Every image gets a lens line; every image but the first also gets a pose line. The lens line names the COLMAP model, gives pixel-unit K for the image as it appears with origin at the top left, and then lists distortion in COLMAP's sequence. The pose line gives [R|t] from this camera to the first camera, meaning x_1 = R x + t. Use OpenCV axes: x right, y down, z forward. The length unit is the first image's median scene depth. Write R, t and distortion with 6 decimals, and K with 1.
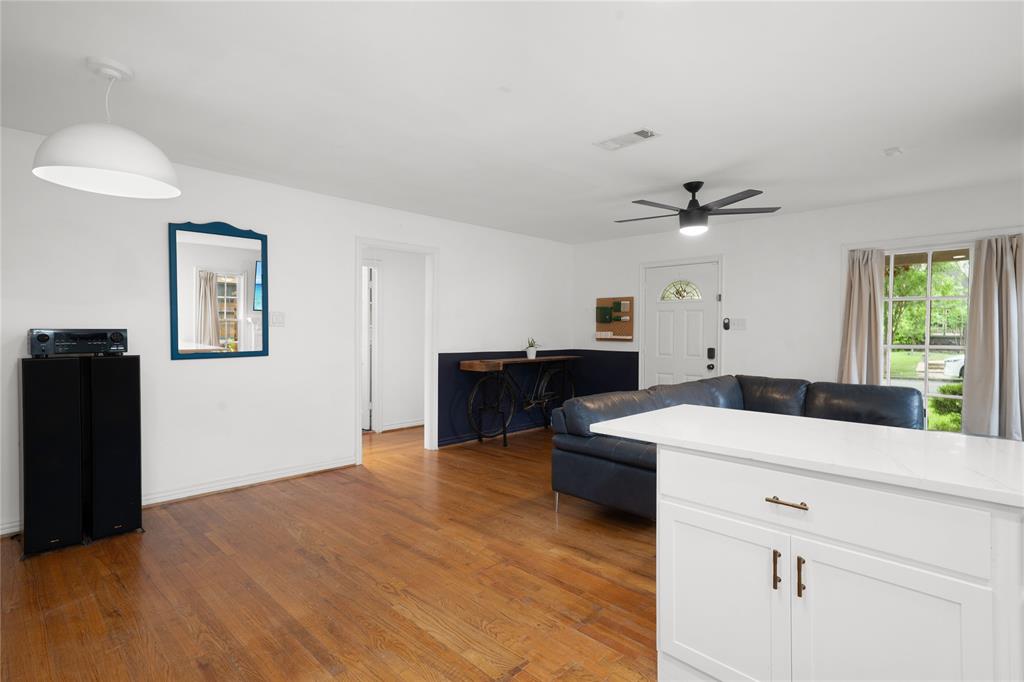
lens RADIAL K [[514.3, 0, 512.2], [0, 514.3, 340.2], [0, 0, 1]] dist [0.000948, 0.000036]
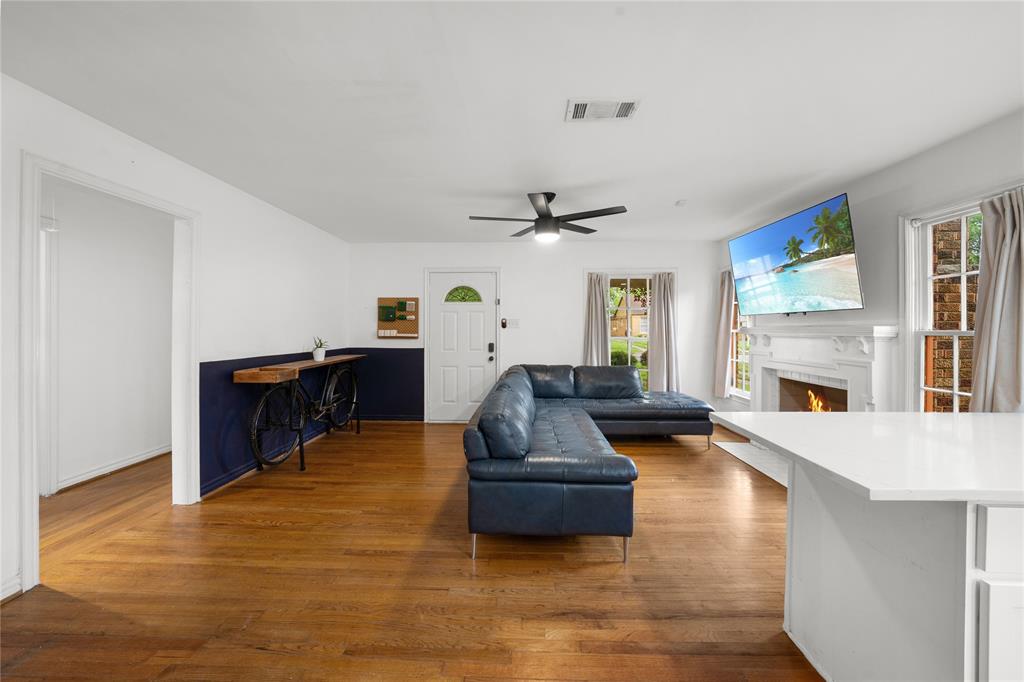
lens RADIAL K [[360.9, 0, 512.5], [0, 360.9, 327.3], [0, 0, 1]] dist [-0.030977, 0.006221]
pose [[0.730825, -0.000902, 0.682564, -0.158245], [0.014582, 0.999792, -0.014292, -0.009186], [-0.682409, 0.020398, 0.730686, 0.352667]]
